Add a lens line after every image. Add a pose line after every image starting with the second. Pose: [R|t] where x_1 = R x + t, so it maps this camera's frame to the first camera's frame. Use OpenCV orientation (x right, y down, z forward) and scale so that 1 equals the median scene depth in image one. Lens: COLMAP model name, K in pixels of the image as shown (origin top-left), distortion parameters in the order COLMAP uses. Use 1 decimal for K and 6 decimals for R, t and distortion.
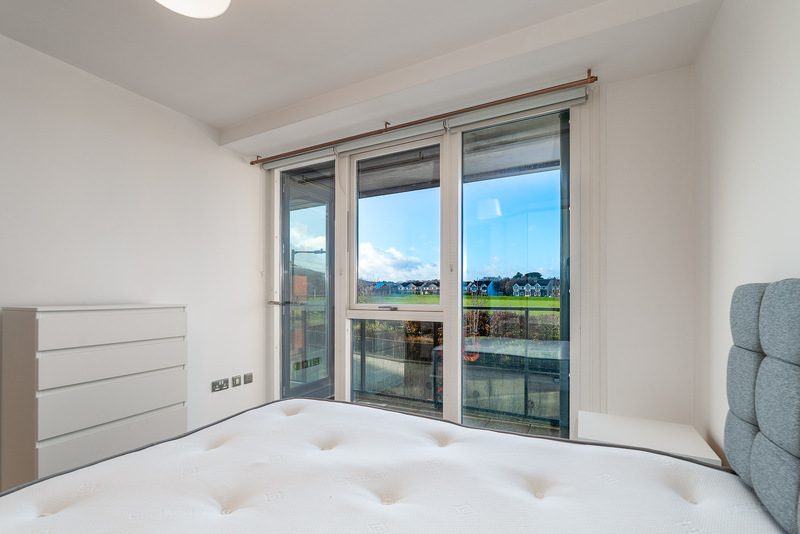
lens RADIAL K [[361.4, 0, 390.6], [0, 361.4, 294.7], [0, 0, 1]] dist [0.003377, -0.000167]
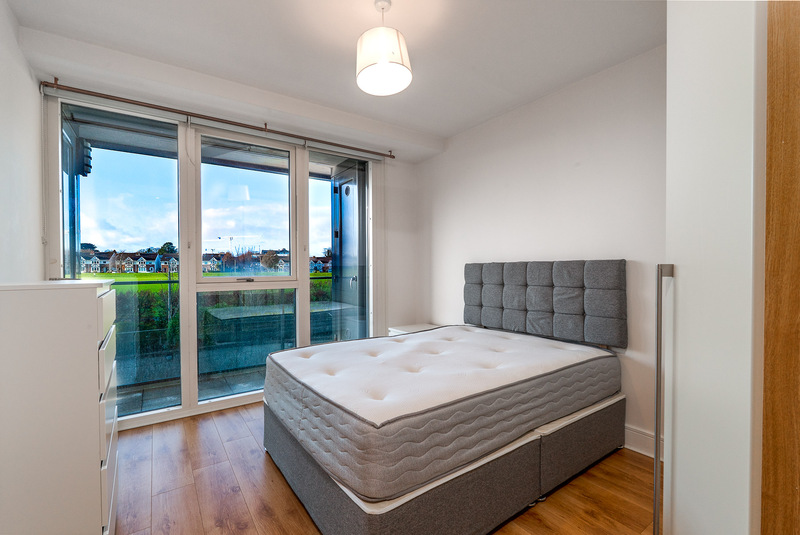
lens RADIAL K [[361.4, 0, 402.9], [0, 361.4, 269.2], [0, 0, 1]] dist [0.003377, -0.000167]
pose [[0.442976, -0.008277, 0.896495, -0.662284], [0.010052, 0.999940, 0.004265, 0.003527], [-0.896477, 0.007122, 0.443032, 0.049267]]
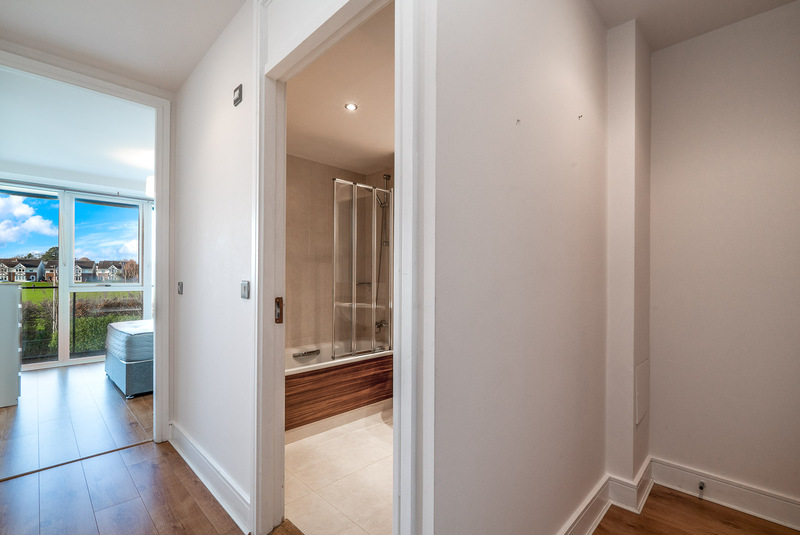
lens RADIAL K [[361.4, 0, 400.5], [0, 361.4, 272.8], [0, 0, 1]] dist [0.003377, -0.000167]
pose [[0.269545, 0.012604, 0.962905, -1.128001], [0.002654, 0.999901, -0.013831, 0.002347], [-0.962984, 0.006283, 0.269485, -0.776201]]
